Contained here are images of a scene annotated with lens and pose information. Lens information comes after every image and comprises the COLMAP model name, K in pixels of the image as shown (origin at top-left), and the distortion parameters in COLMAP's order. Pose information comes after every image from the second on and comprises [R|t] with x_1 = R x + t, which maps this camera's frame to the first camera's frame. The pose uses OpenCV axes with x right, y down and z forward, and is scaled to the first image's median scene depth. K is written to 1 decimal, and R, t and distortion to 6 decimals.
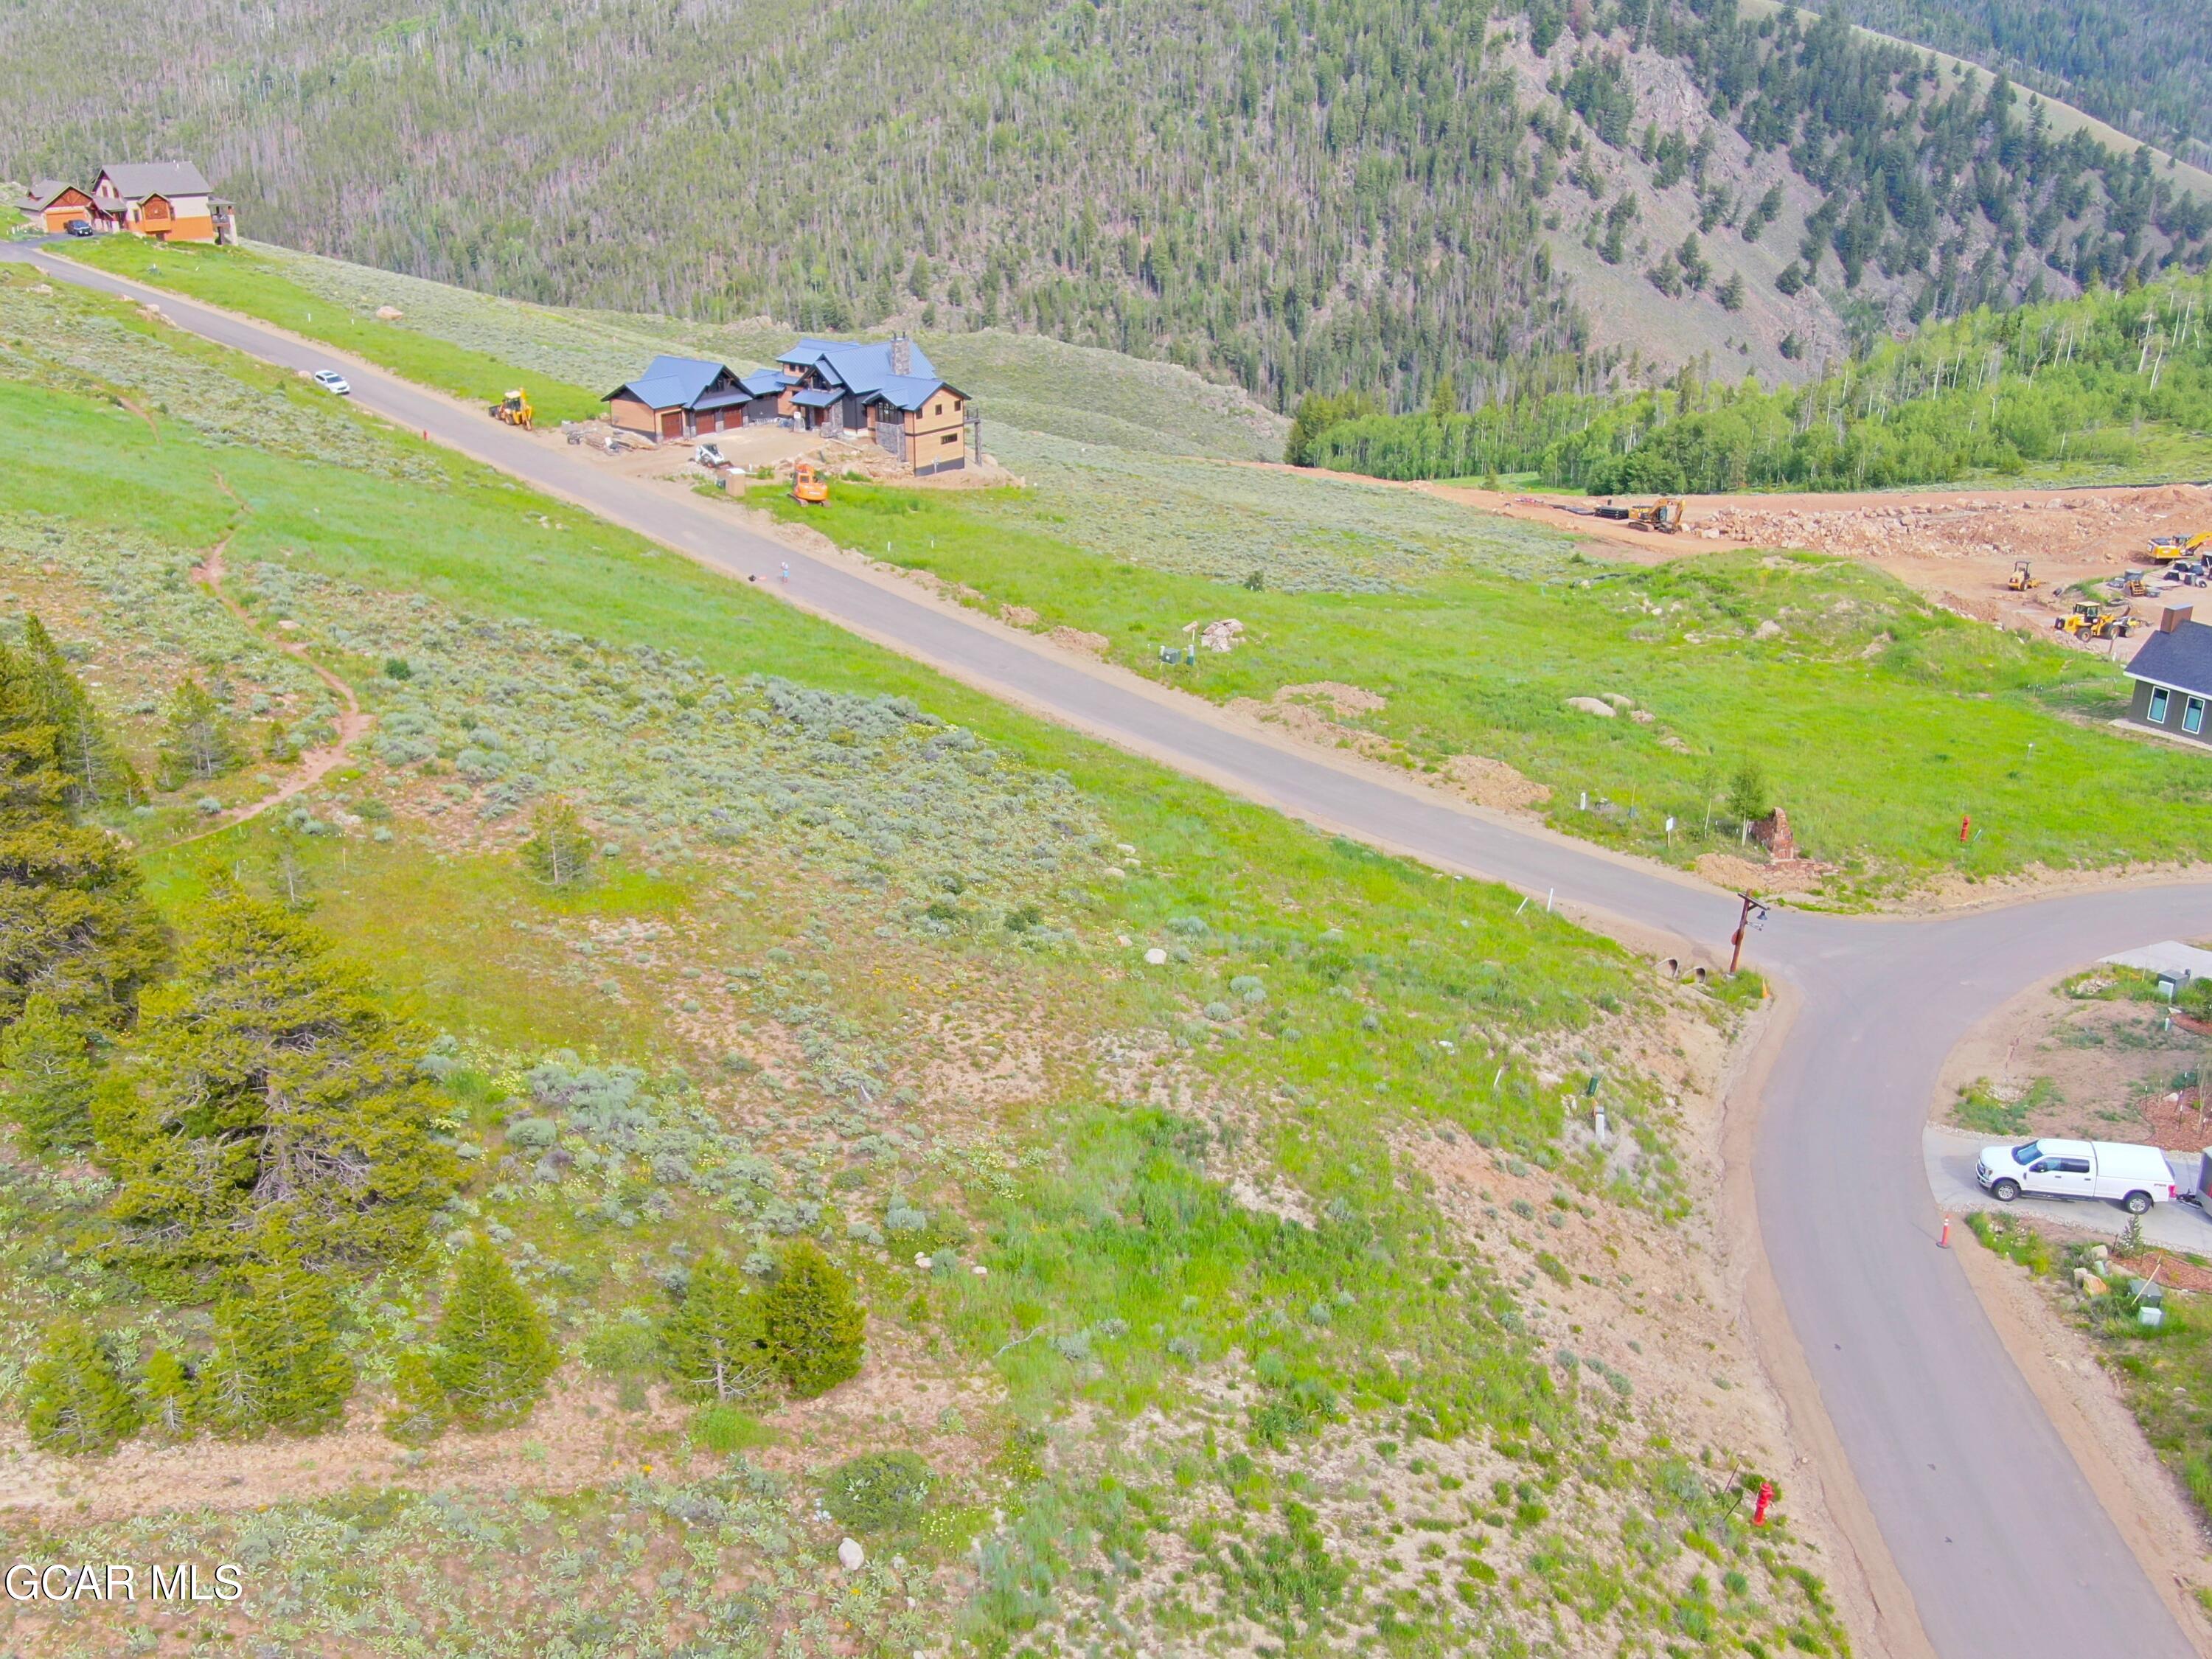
lens RADIAL K [[2076.6, 0, 1106.0], [0, 2076.6, 829.5], [0, 0, 1]] dist [-0.000148, 0.004896]
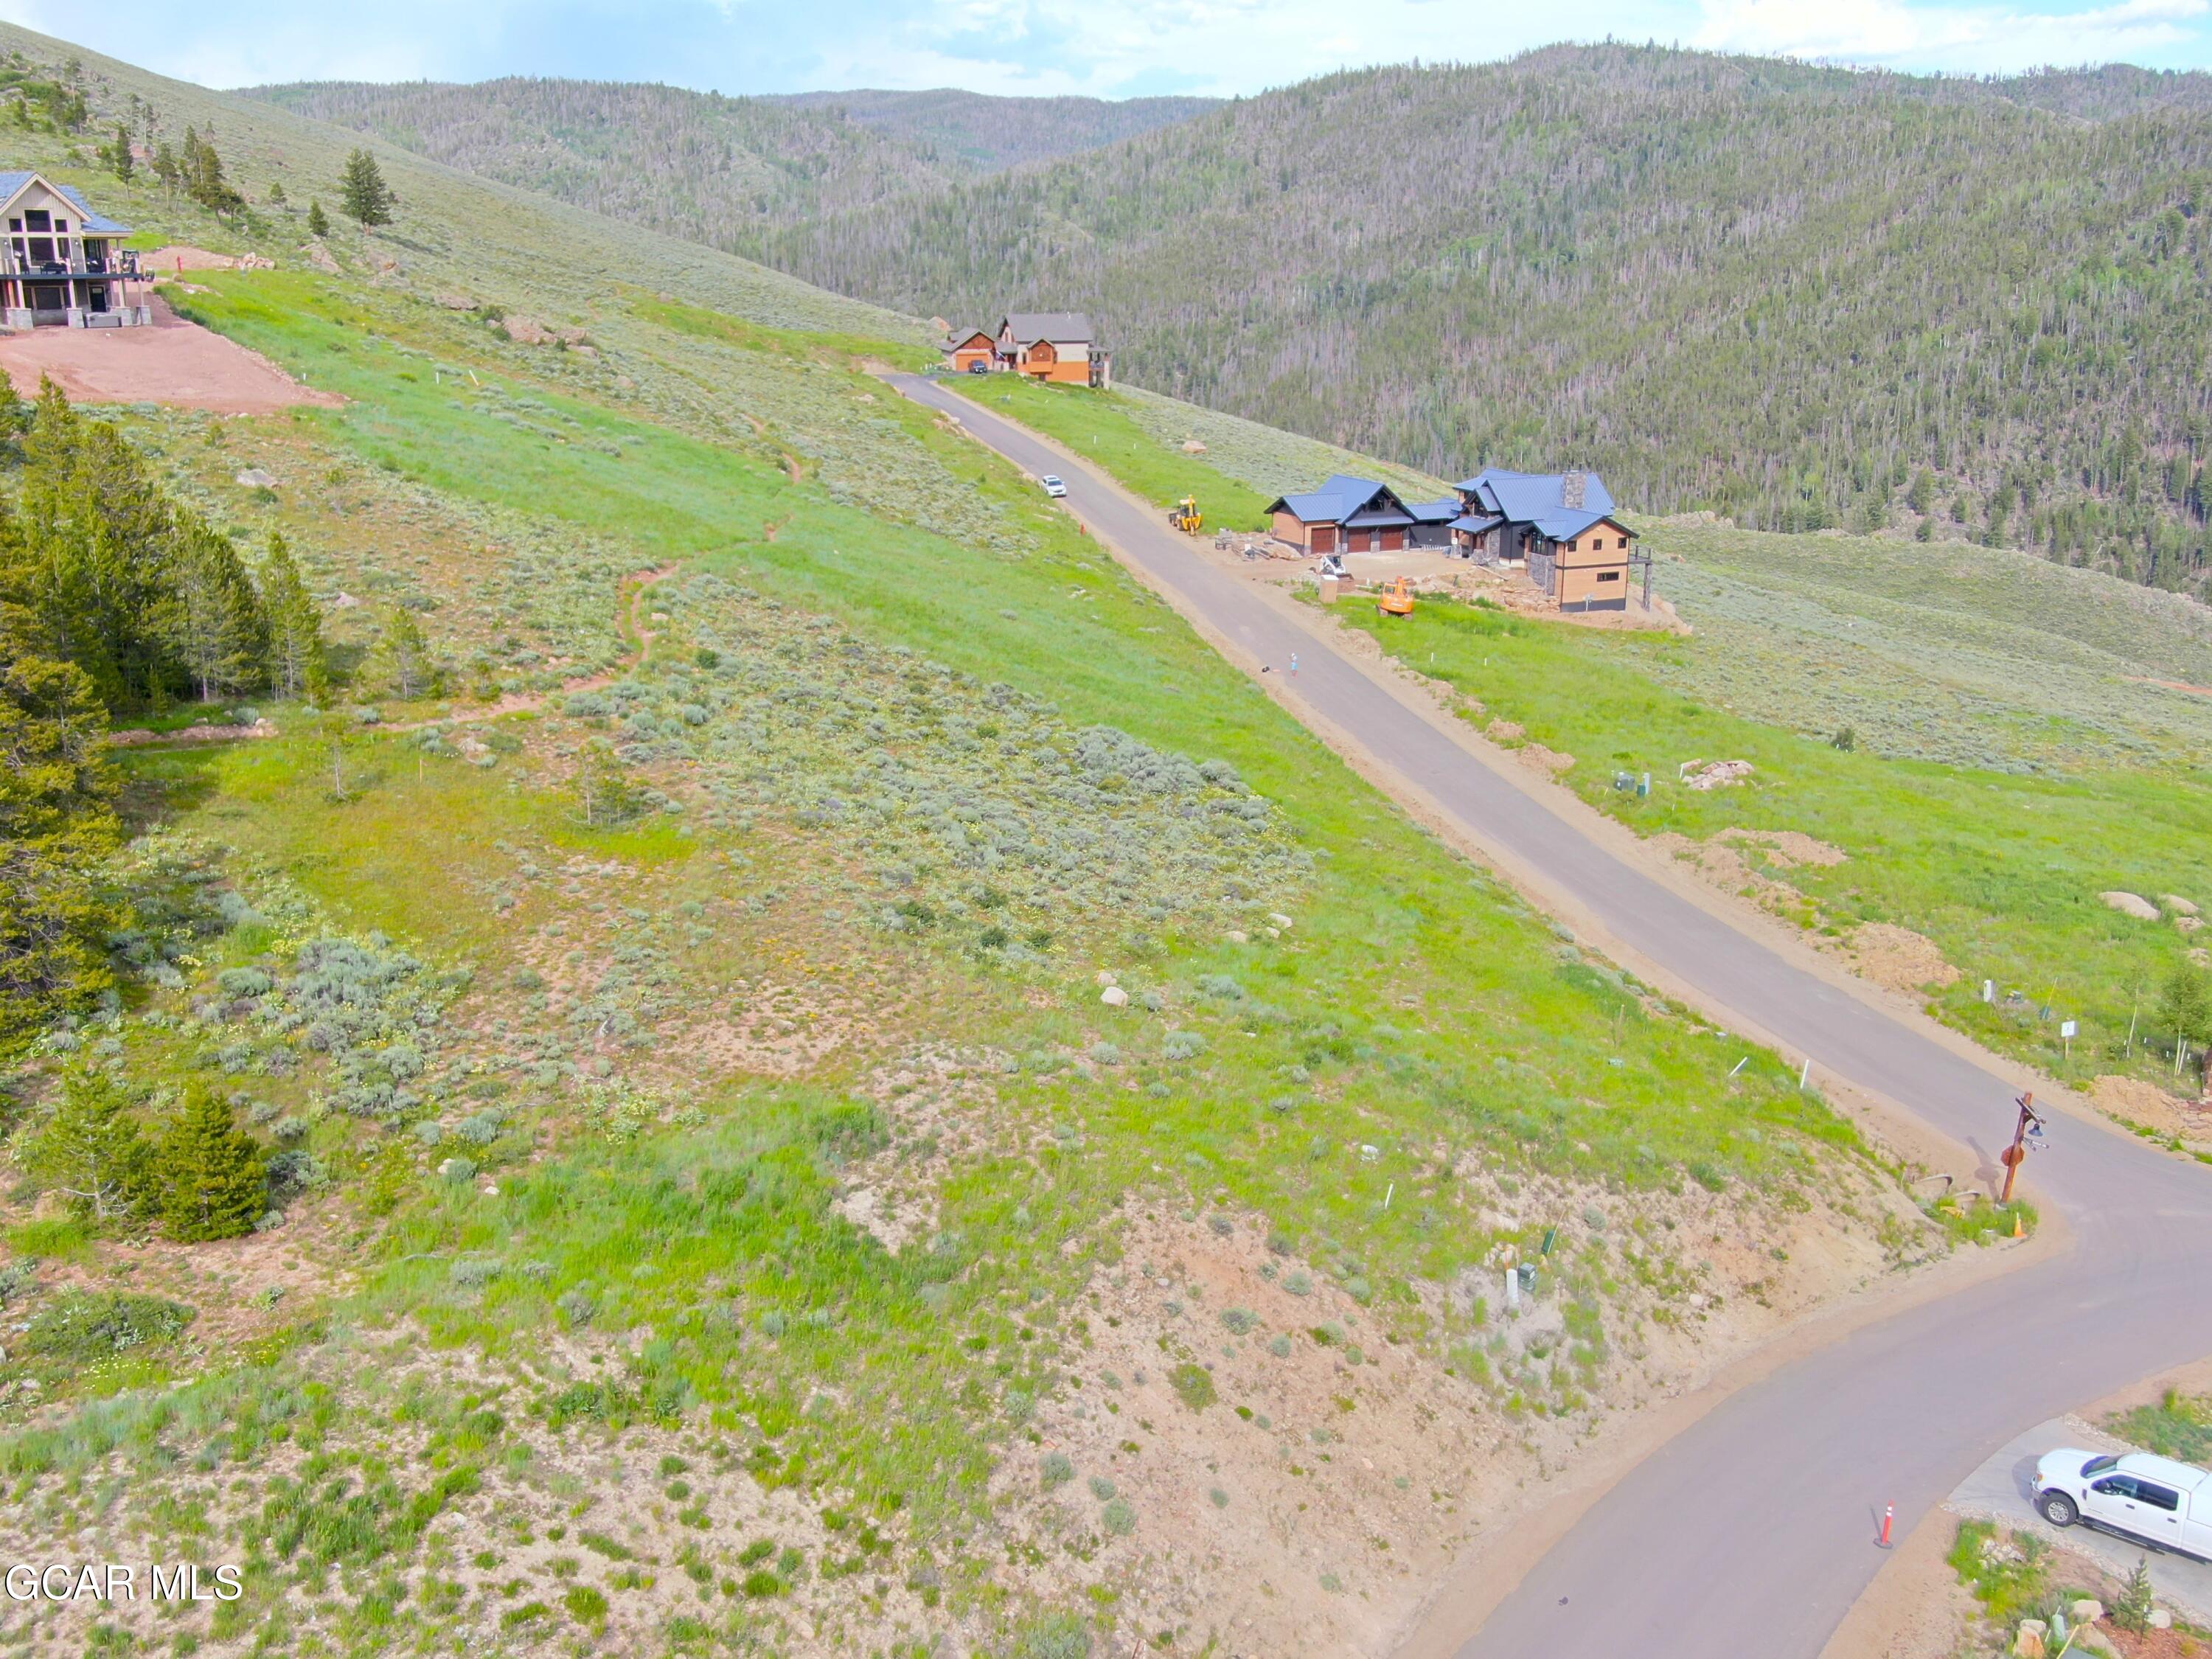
lens RADIAL K [[2076.6, 0, 1106.0], [0, 2076.6, 829.5], [0, 0, 1]] dist [-0.000148, 0.004896]
pose [[0.878805, 0.127324, -0.459881, 0.171765], [-0.172592, 0.983310, -0.057570, 0.017506], [0.444875, 0.129965, 0.886112, 0.082199]]
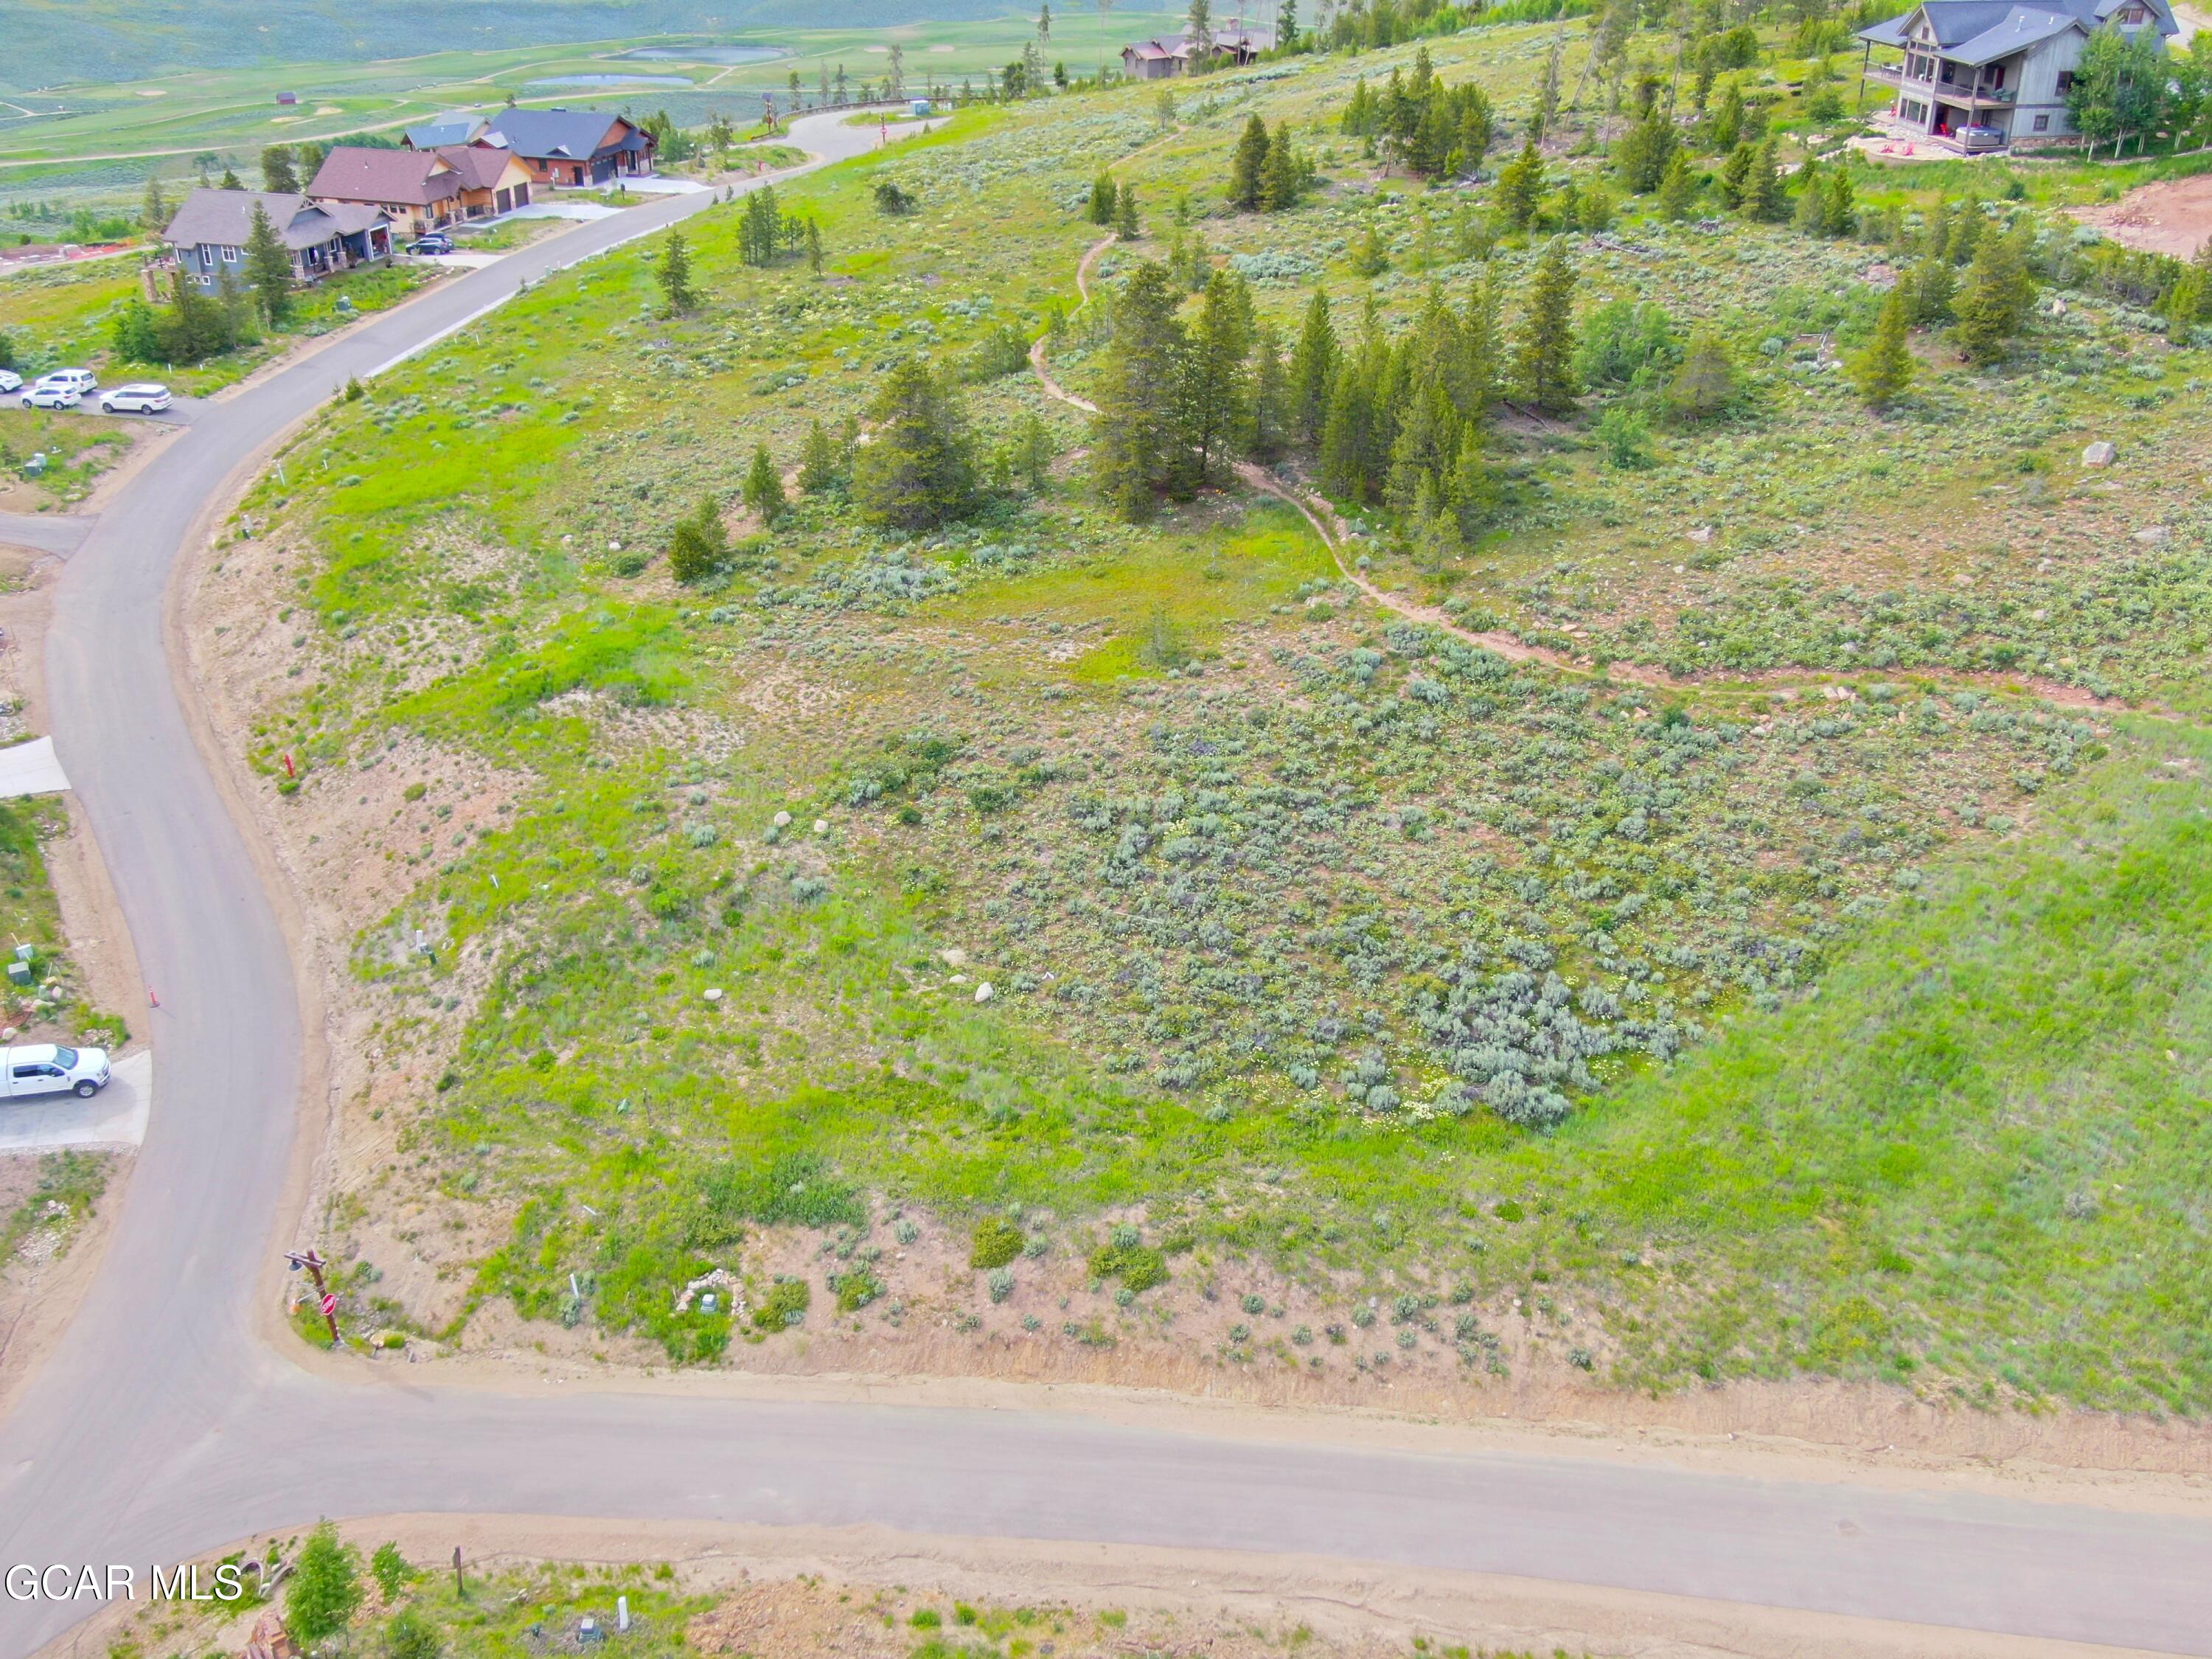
lens RADIAL K [[2190.8, 0, 1106.0], [0, 2190.8, 829.5], [0, 0, 1]] dist [-0.001257, -0.005334]
pose [[-0.817145, 0.251718, -0.518567, 0.222839], [-0.210288, 0.707440, 0.674765, -0.349829], [0.536705, 0.660430, -0.525148, 0.732794]]
